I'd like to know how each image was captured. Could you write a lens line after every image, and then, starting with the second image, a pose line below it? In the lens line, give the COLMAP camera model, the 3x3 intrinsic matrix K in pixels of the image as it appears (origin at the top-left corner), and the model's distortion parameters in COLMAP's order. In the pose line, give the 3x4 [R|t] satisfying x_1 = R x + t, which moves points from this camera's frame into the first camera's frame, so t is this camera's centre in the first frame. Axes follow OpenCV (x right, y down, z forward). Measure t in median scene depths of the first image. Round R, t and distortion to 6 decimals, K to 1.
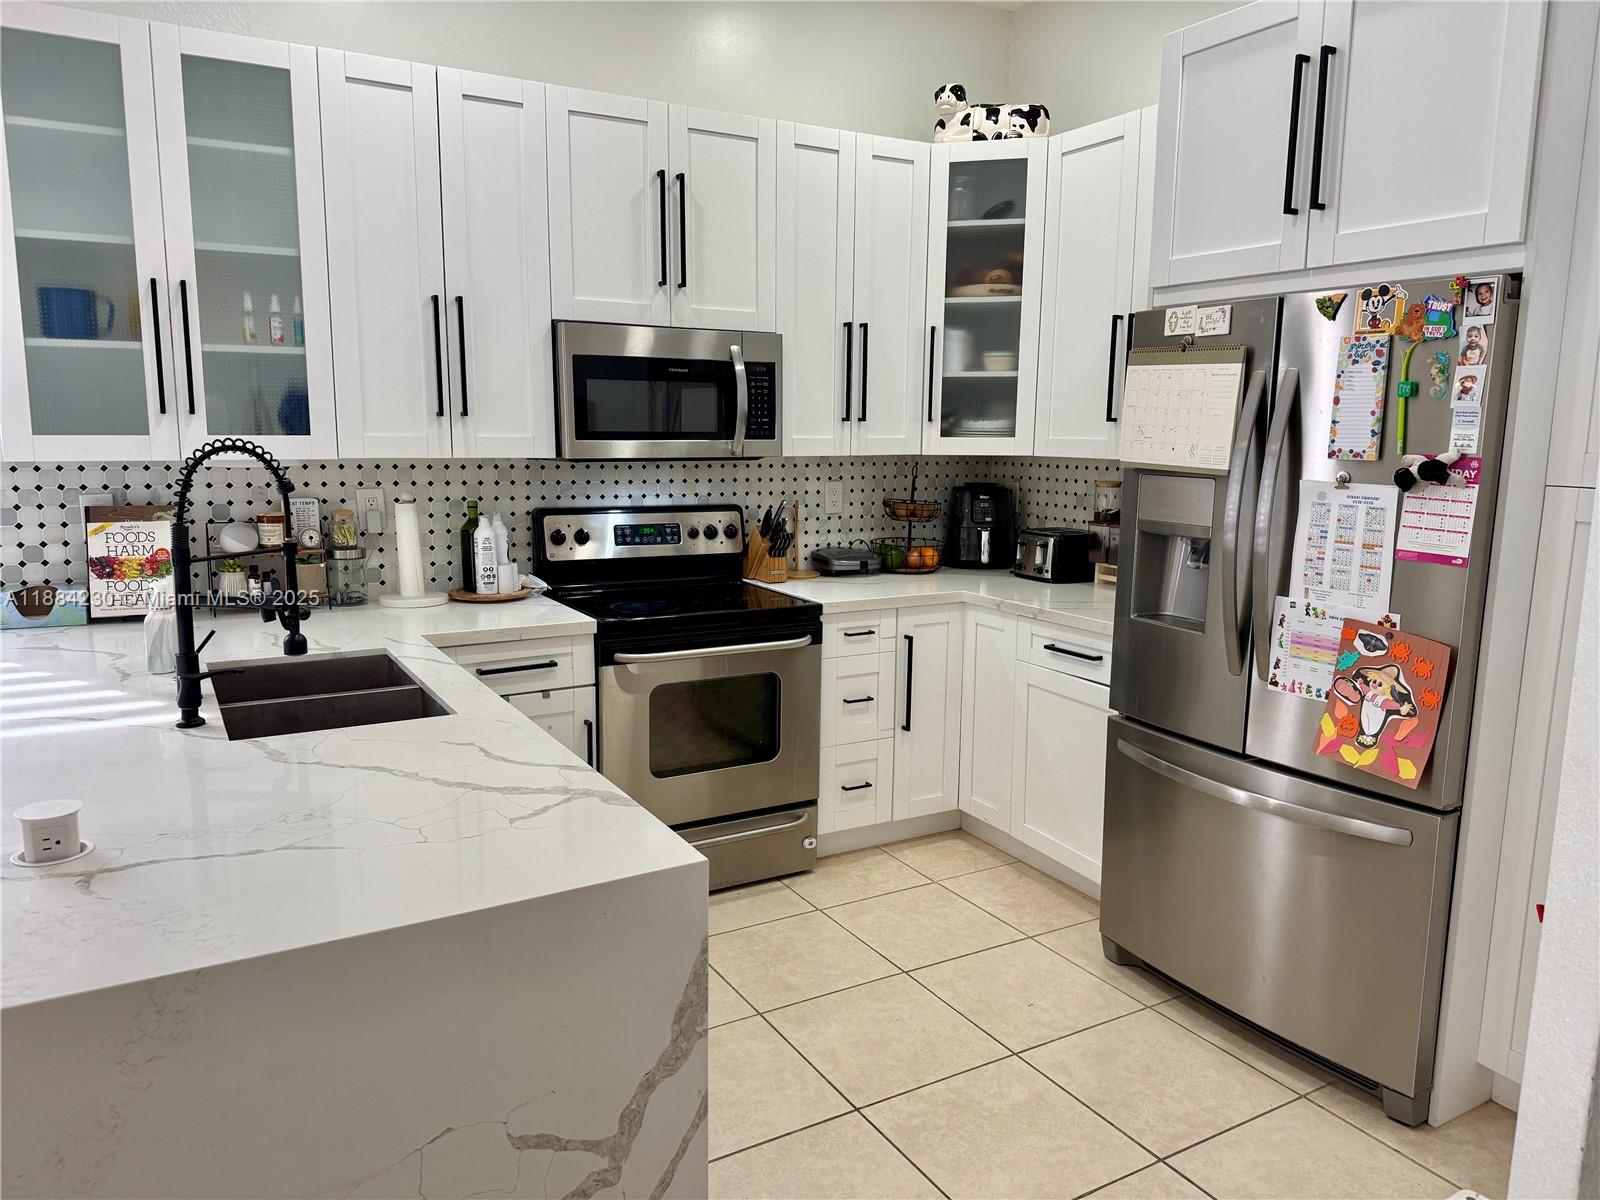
lens RADIAL K [[1113.3, 0, 811.7], [0, 1113.3, 615.0], [0, 0, 1]] dist [0.024162, -0.030313]
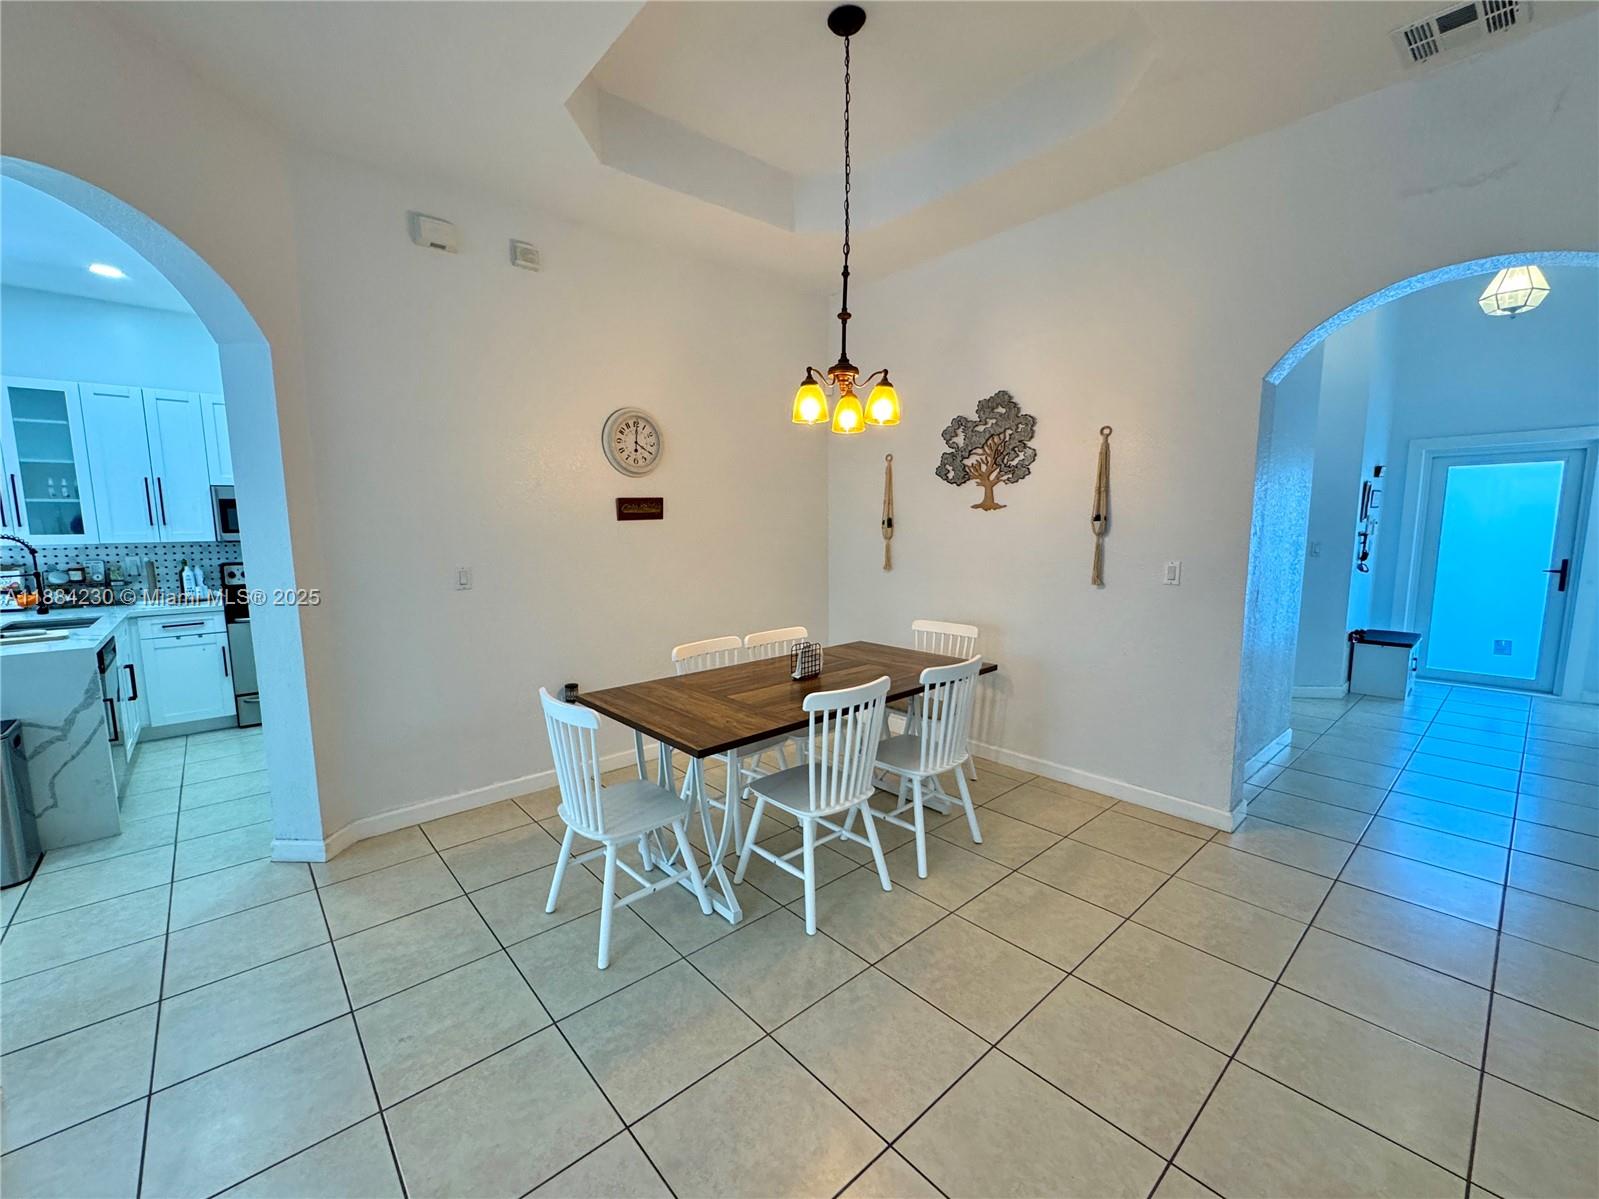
lens RADIAL K [[642.4, 0, 769.9], [0, 642.4, 605.3], [0, 0, 1]] dist [-0.001641, 0.000032]
pose [[0.982812, -0.043819, 0.179333, 0.693366], [0.052403, 0.997682, -0.043412, 0.122169], [-0.177015, 0.052063, 0.982830, -0.580385]]
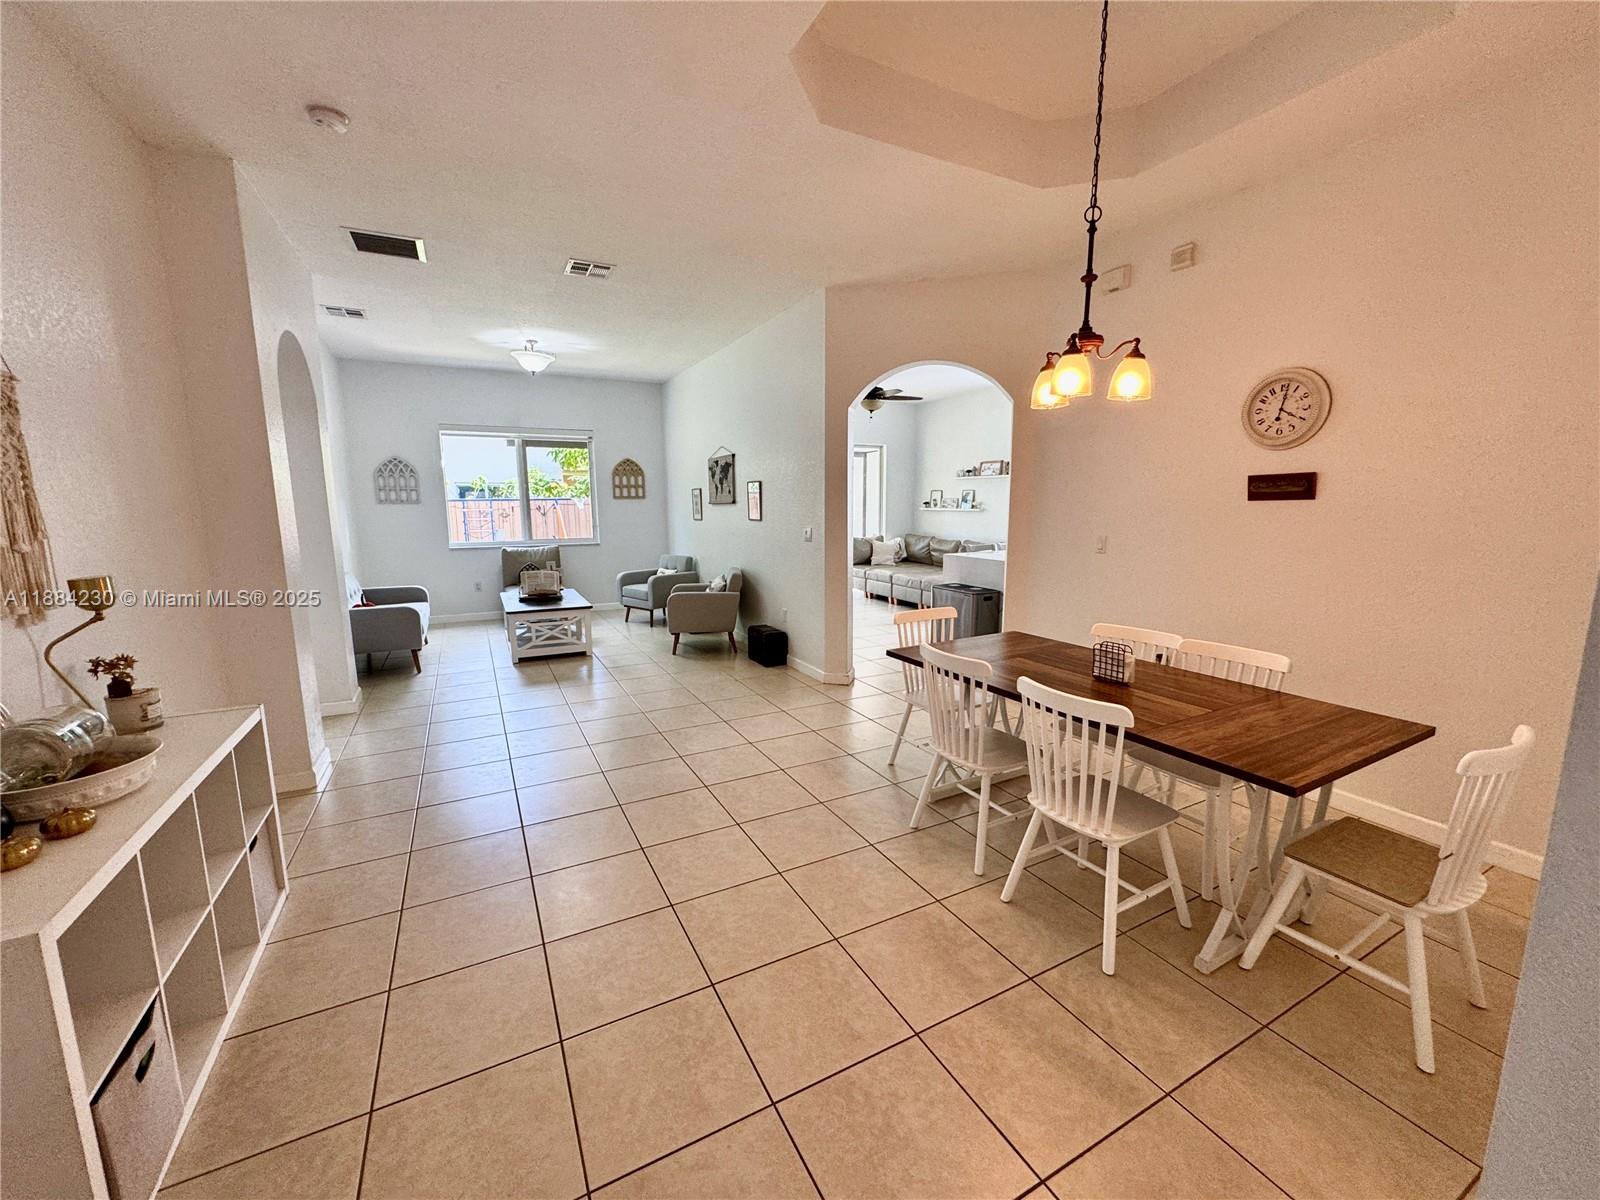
lens RADIAL K [[642.8, 0, 809.9], [0, 642.8, 583.3], [0, 0, 1]] dist [-0.001641, 0.000032]
pose [[-0.035380, 0.118418, -0.992333, 1.665544], [-0.165008, 0.978634, 0.122667, 0.030398], [0.985657, 0.168083, -0.015084, -0.091113]]
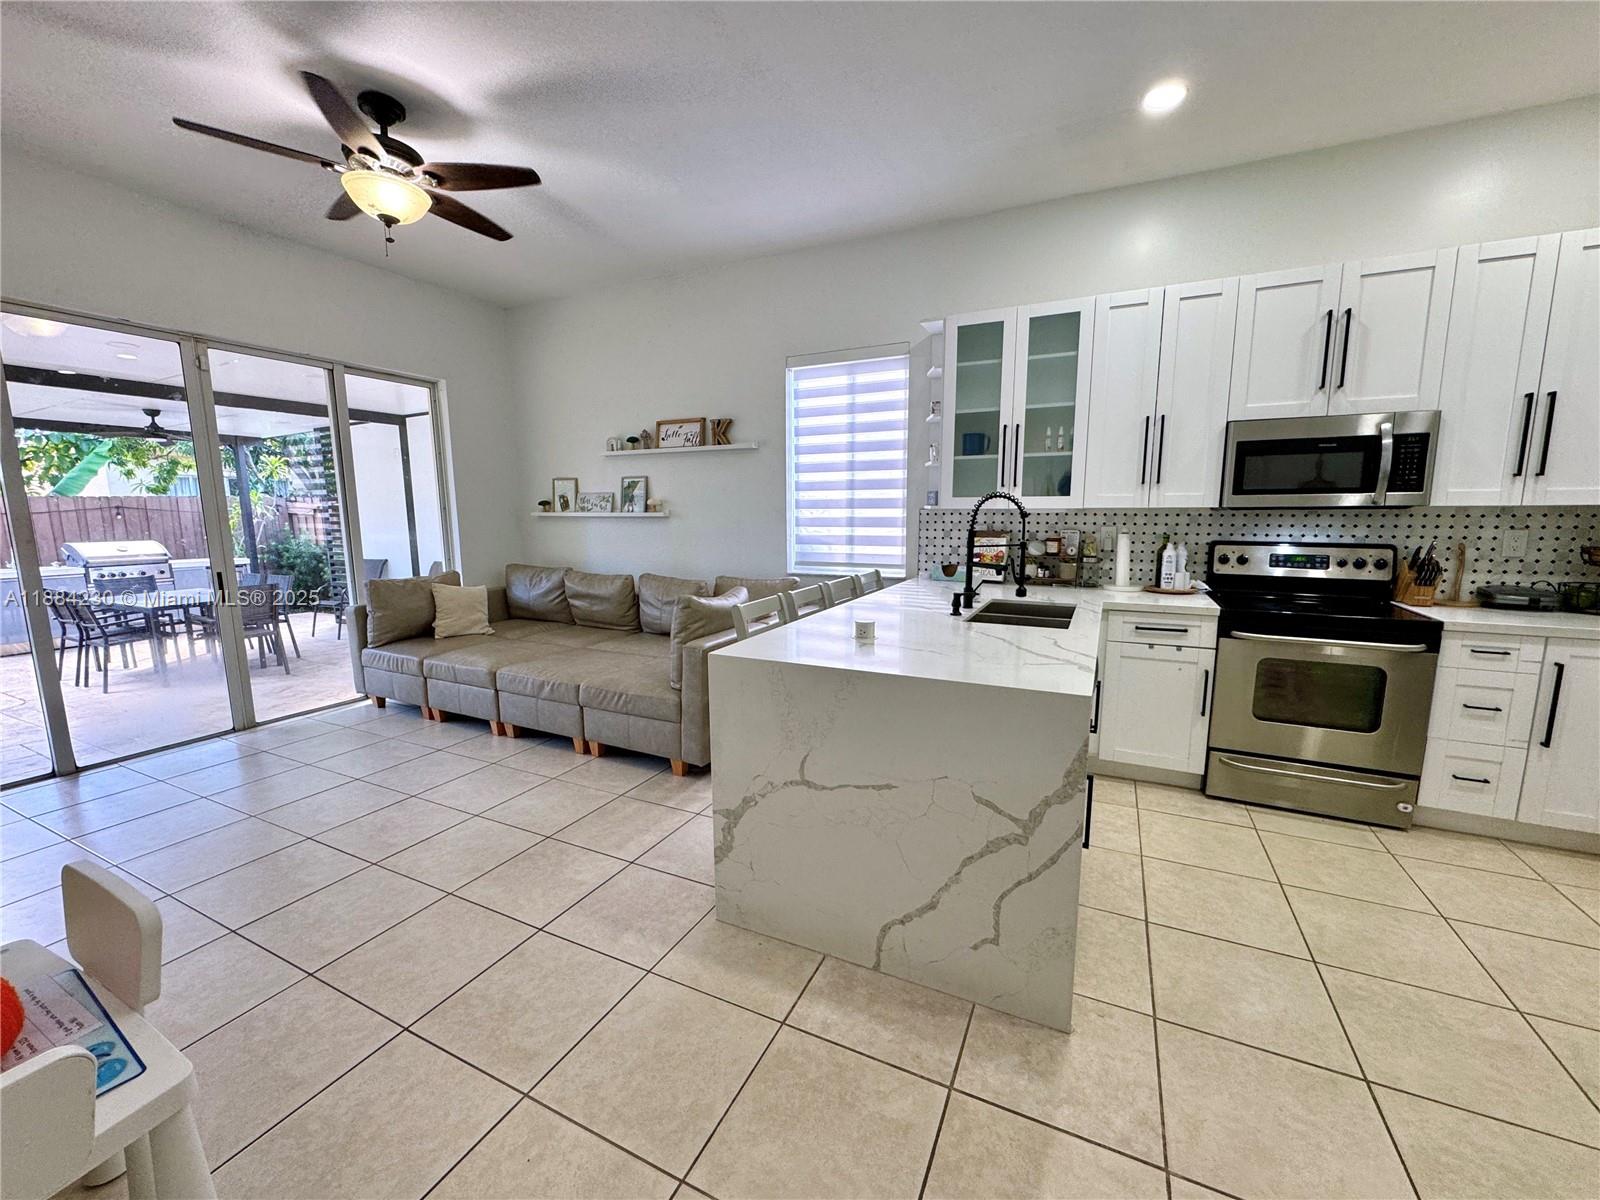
lens RADIAL K [[642.8, 0, 797.5], [0, 642.8, 601.4], [0, 0, 1]] dist [-0.001641, 0.000032]
pose [[0.552241, 0.105815, -0.826942, 0.210727], [-0.132242, 0.990472, 0.038427, 0.037093], [0.823129, 0.088135, 0.560972, -0.005671]]
